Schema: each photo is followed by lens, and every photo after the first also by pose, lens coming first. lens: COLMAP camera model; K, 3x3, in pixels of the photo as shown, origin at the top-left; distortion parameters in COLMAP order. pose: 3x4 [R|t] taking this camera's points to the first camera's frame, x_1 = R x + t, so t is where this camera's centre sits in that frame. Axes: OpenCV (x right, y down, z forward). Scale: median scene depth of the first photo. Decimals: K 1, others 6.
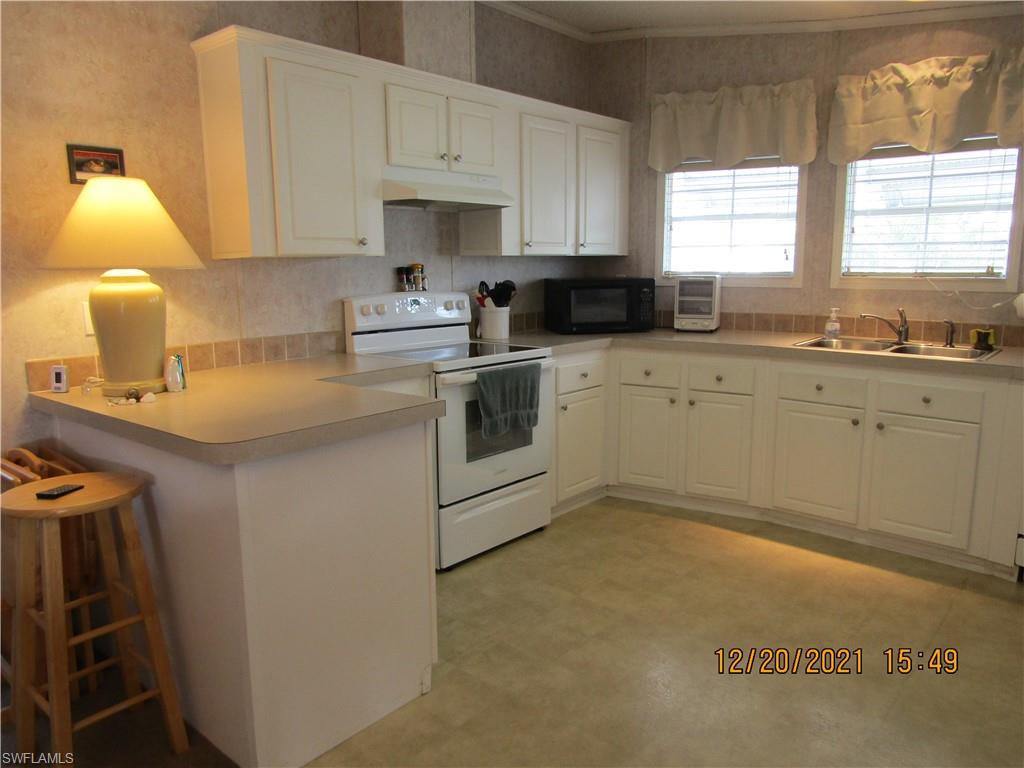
lens RADIAL K [[732.9, 0, 511.1], [0, 732.9, 378.6], [0, 0, 1]] dist [-0.008707, 0.001745]
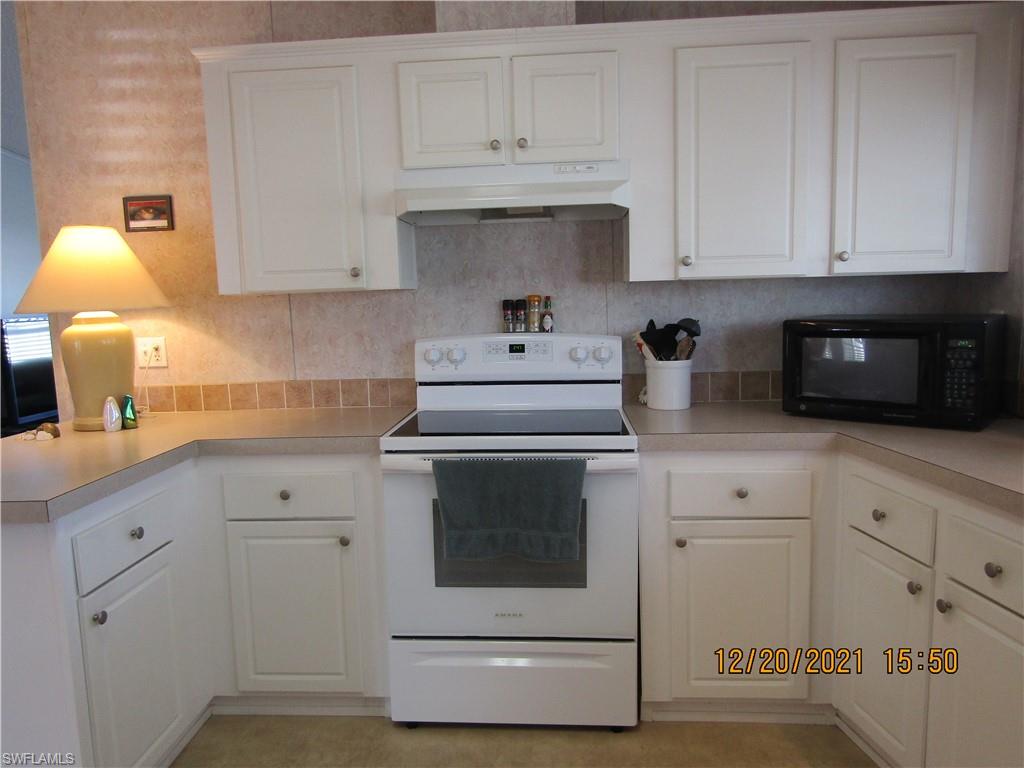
lens RADIAL K [[732.9, 0, 505.5], [0, 732.9, 380.6], [0, 0, 1]] dist [-0.008707, 0.001745]
pose [[0.599455, 0.088555, -0.795495, 0.487533], [-0.103374, 0.994103, 0.032765, -0.102396], [0.793705, 0.062592, 0.605074, 0.594193]]
